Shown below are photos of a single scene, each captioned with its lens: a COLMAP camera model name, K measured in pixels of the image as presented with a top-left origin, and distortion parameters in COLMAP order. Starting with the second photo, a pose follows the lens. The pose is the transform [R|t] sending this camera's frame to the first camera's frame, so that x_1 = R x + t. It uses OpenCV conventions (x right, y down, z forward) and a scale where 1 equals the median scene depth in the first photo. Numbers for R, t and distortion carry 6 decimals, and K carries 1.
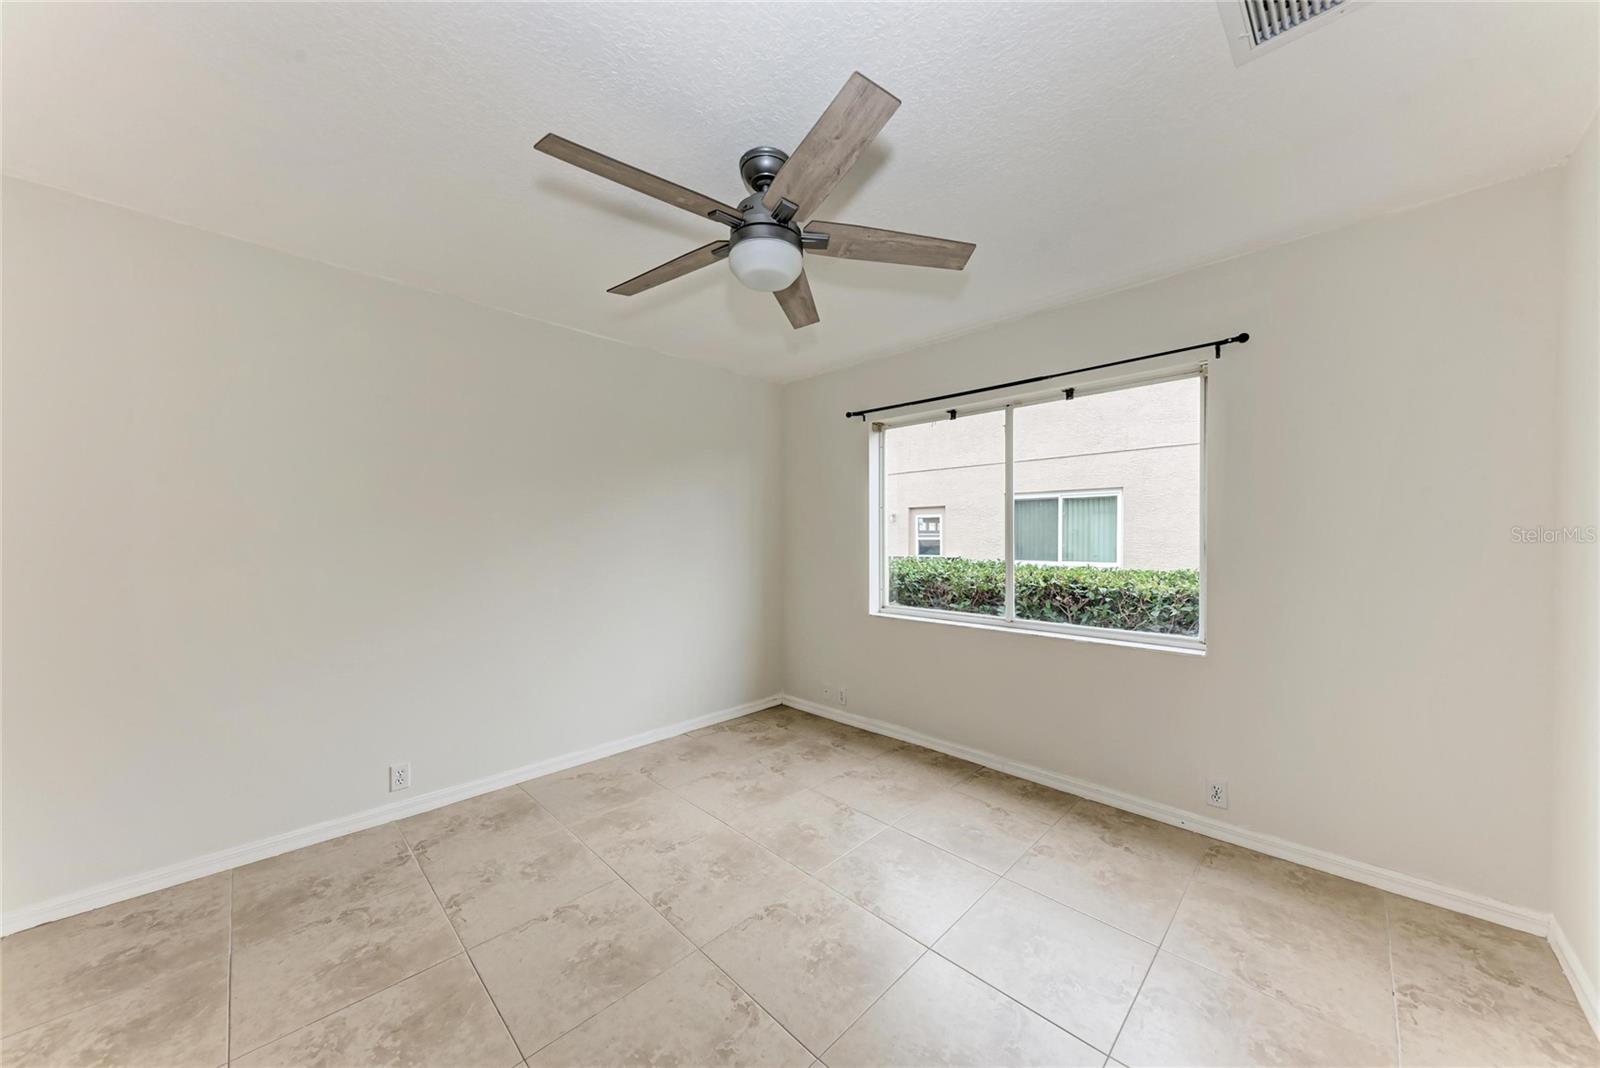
lens RADIAL K [[549.5, 0, 804.1], [0, 549.5, 545.4], [0, 0, 1]] dist [0.014424, -0.003868]
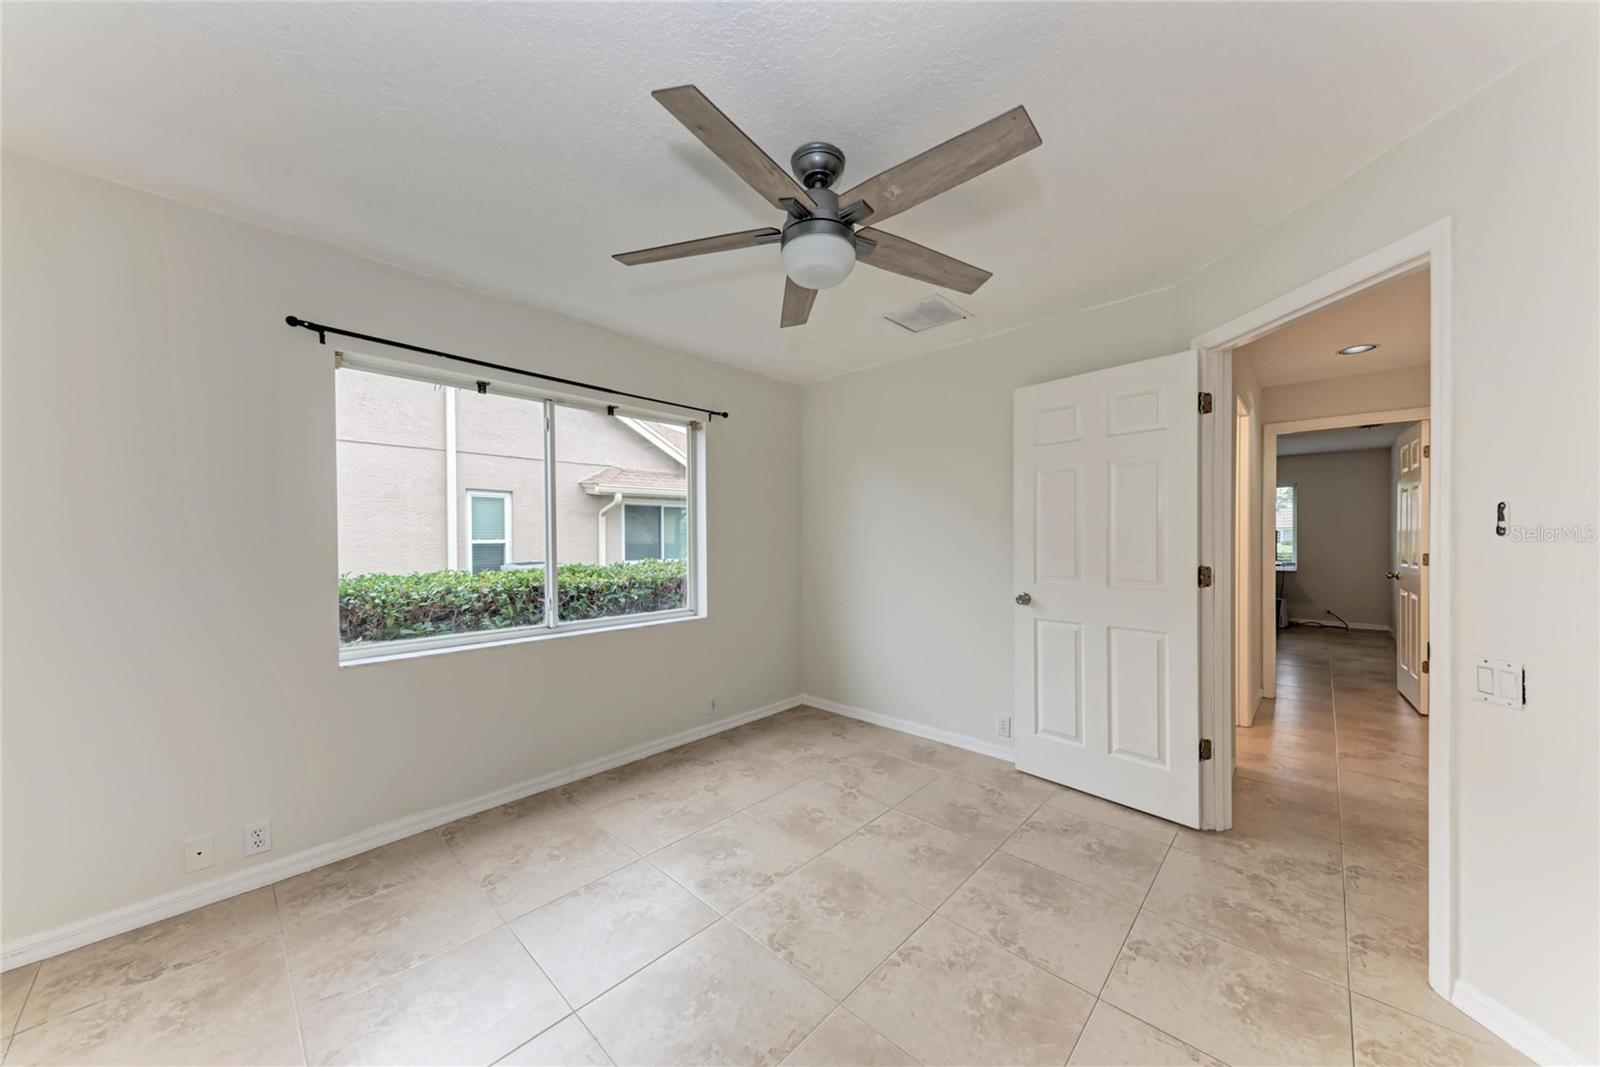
lens RADIAL K [[549.5, 0, 804.3], [0, 549.5, 535.0], [0, 0, 1]] dist [0.014424, -0.003868]
pose [[-0.026249, 0.006921, 0.999631, -0.695198], [0.019872, 0.999782, -0.006400, -0.006459], [-0.999458, 0.019697, -0.026381, 0.690432]]
